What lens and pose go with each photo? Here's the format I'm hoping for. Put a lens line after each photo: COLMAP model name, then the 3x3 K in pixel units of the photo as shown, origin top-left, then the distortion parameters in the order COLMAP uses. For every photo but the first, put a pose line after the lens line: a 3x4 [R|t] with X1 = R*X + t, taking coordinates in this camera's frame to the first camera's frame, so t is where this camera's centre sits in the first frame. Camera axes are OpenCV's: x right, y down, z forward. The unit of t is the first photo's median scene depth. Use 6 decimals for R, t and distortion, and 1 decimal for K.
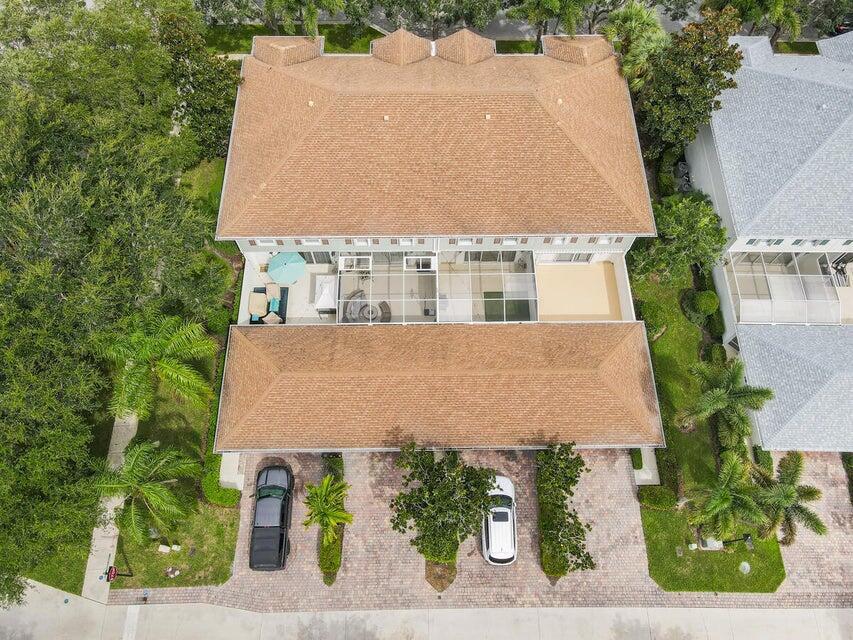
lens RADIAL K [[628.9, 0, 426.5], [0, 628.9, 320.0], [0, 0, 1]] dist [0.021469, 0.001501]
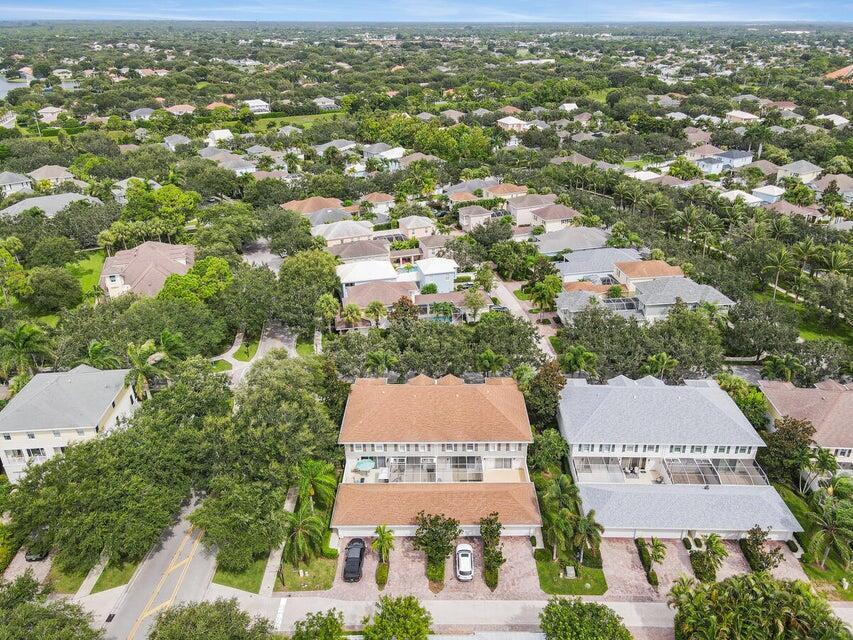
lens RADIAL K [[596.8, 0, 426.5], [0, 596.8, 320.0], [0, 0, 1]] dist [0.000111, 0.000055]
pose [[0.999707, -0.000838, -0.024186, 0.037082], [-0.014381, 0.783224, -0.621573, 0.896109], [0.019464, 0.621739, 0.782982, -0.991626]]
